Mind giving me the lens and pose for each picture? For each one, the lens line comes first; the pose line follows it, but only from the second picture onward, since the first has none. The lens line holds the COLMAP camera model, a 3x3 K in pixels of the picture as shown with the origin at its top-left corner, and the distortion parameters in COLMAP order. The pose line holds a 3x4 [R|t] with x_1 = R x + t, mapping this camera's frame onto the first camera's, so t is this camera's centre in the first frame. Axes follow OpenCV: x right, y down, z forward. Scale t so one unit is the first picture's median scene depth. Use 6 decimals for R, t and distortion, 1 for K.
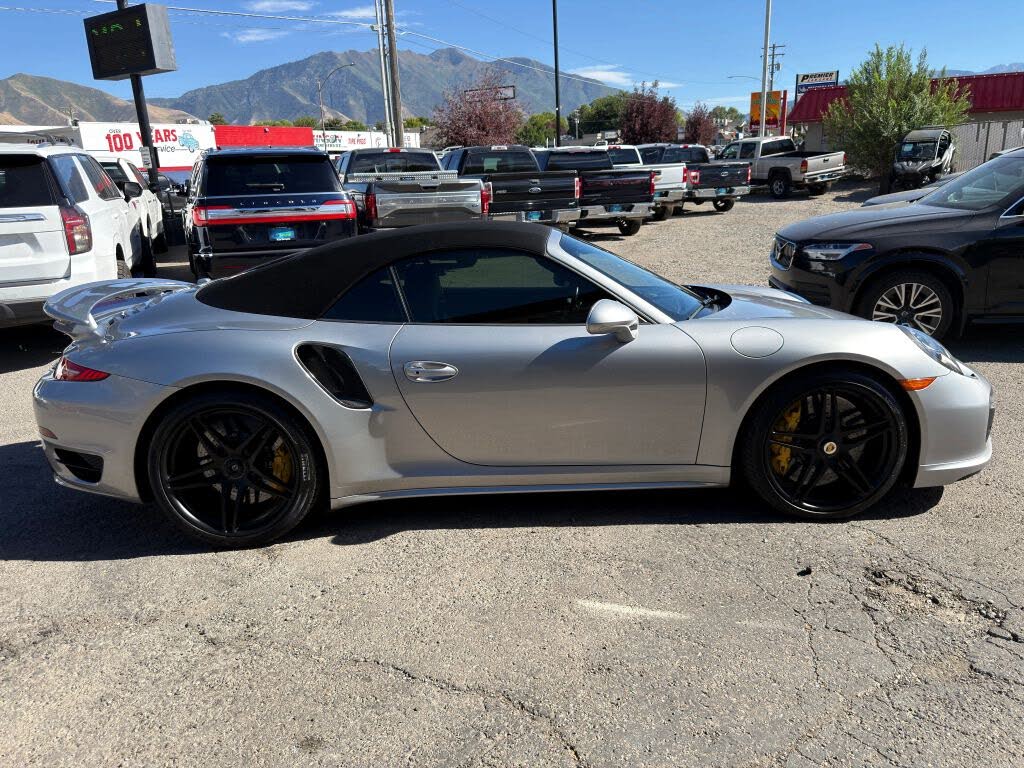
lens RADIAL K [[715.8, 0, 505.7], [0, 715.8, 382.6], [0, 0, 1]] dist [0.017509, -0.042132]
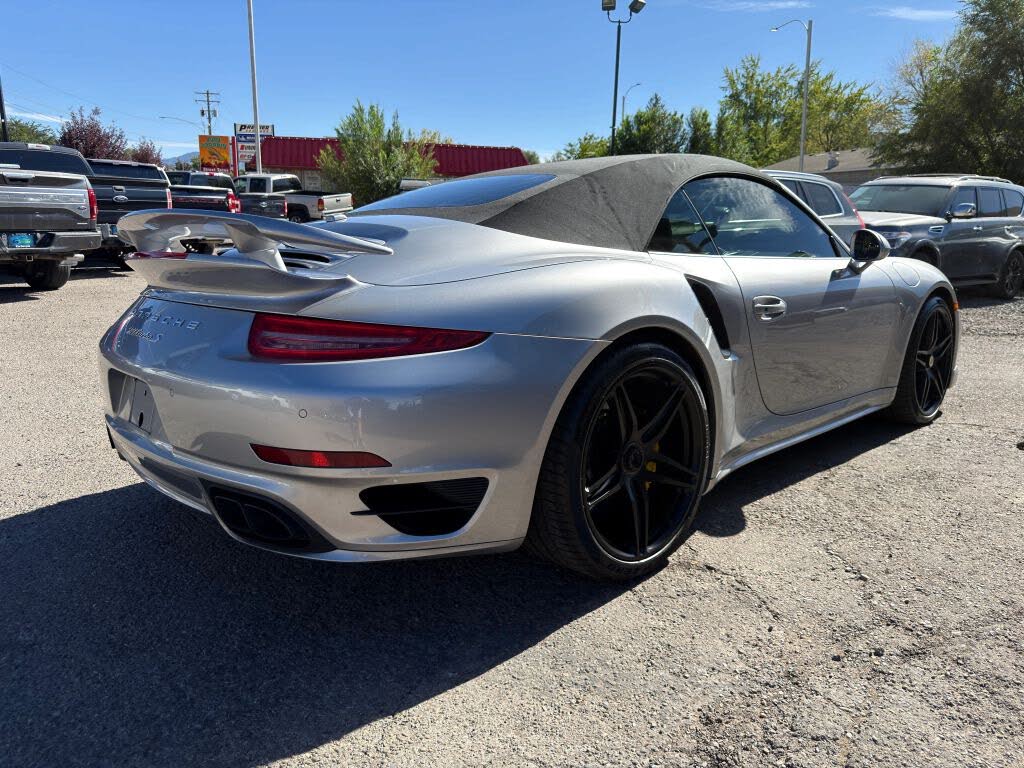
lens RADIAL K [[715.8, 0, 511.2], [0, 715.8, 385.0], [0, 0, 1]] dist [0.017509, -0.042132]
pose [[0.748648, -0.098641, 0.655588, -0.992848], [0.135685, 0.990735, -0.005877, 0.041839], [-0.648934, 0.093353, 0.755096, 0.605006]]
